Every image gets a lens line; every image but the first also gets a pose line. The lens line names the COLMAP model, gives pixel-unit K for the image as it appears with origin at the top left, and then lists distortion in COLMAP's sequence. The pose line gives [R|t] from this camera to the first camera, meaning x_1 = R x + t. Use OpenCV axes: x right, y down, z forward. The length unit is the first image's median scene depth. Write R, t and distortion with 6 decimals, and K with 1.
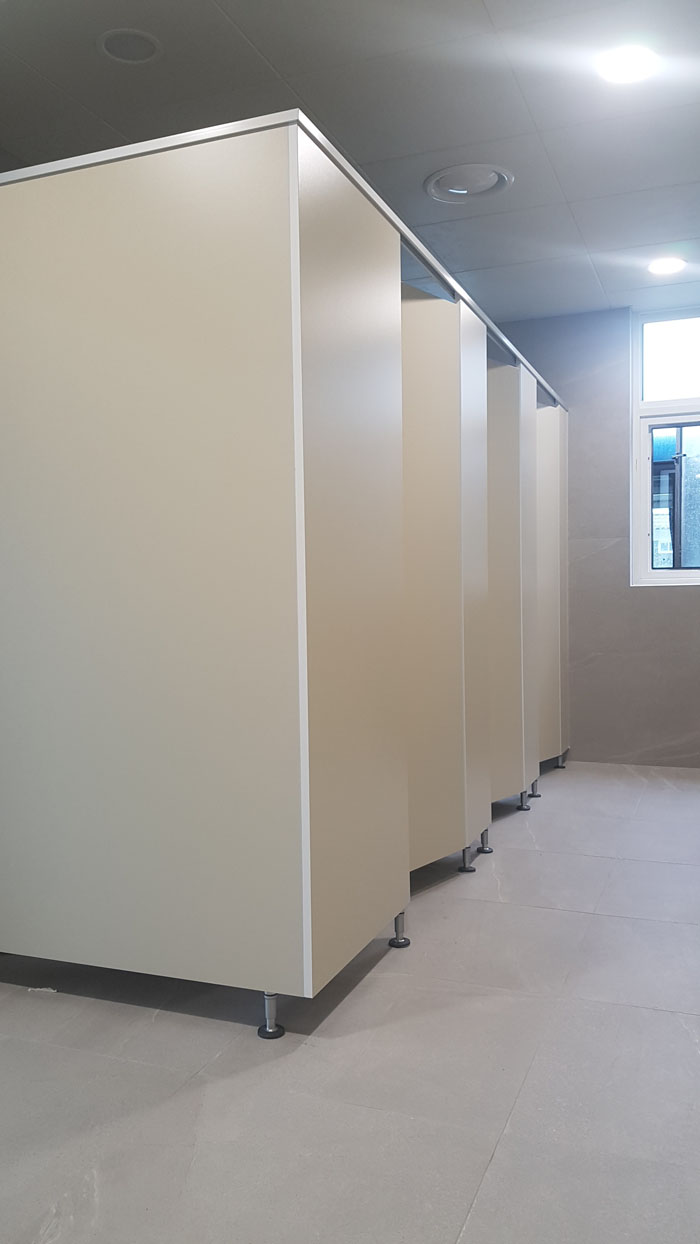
lens RADIAL K [[962.6, 0, 350.0], [0, 962.6, 622.0], [0, 0, 1]] dist [0.061506, -0.100211]
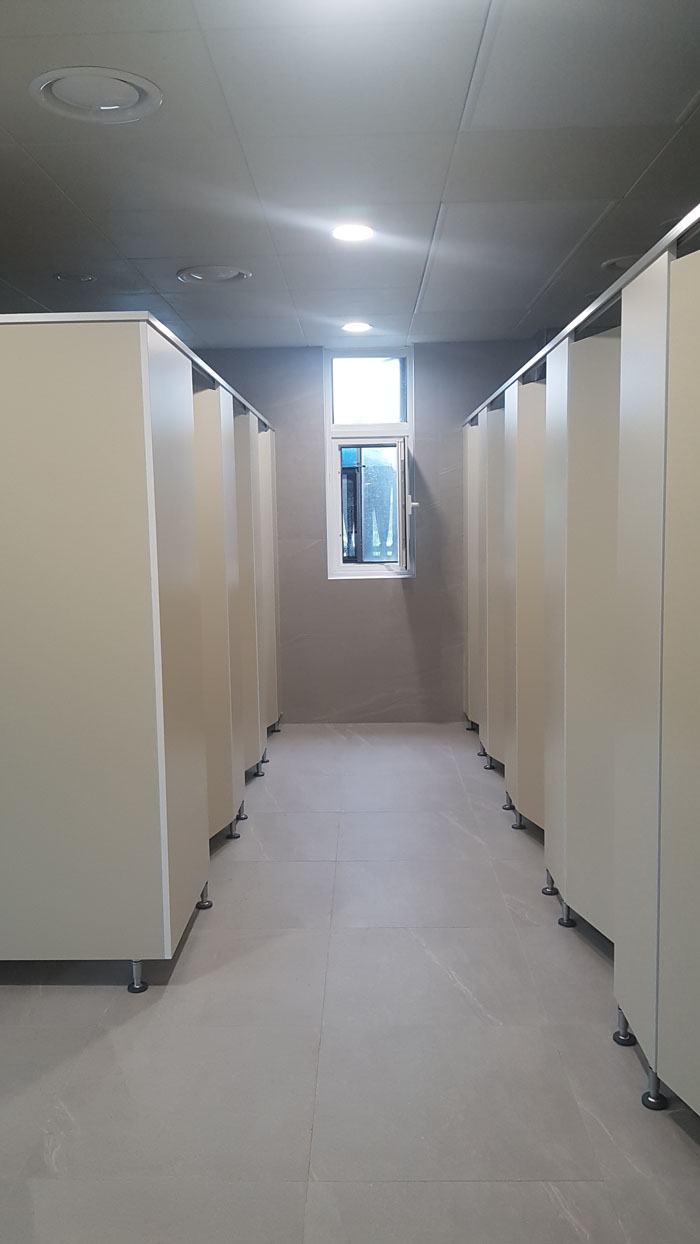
lens RADIAL K [[927.3, 0, 350.0], [0, 927.3, 622.0], [0, 0, 1]] dist [0.053449, -0.127979]
pose [[0.939257, -0.038365, 0.341064, -0.111427], [0.014675, 0.997313, 0.071770, -0.087214], [-0.342901, -0.062405, 0.937296, -0.144621]]
